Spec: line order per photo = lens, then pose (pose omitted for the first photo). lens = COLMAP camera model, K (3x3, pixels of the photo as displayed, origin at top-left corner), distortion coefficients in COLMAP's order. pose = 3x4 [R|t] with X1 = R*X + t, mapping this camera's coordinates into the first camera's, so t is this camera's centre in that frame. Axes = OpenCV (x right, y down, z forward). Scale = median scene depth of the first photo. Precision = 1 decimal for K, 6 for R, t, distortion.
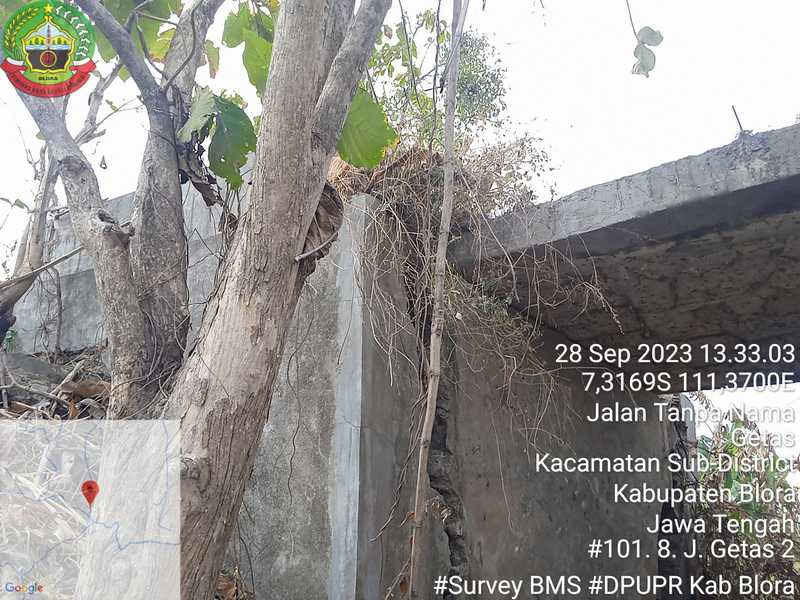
lens RADIAL K [[662.5, 0, 399.9], [0, 662.5, 301.7], [0, 0, 1]] dist [0.057874, -0.052674]
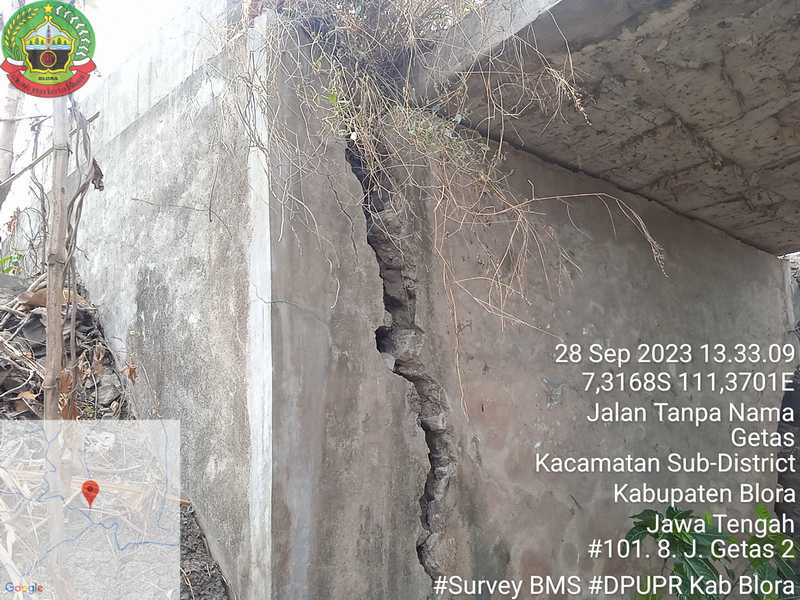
lens RADIAL K [[662.5, 0, 399.1], [0, 662.5, 299.7], [0, 0, 1]] dist [0.057874, -0.052674]
pose [[0.967106, -0.096575, -0.235327, 0.267126], [0.120989, 0.988420, 0.091584, 0.126542], [0.223758, -0.117043, 0.967592, 0.252464]]
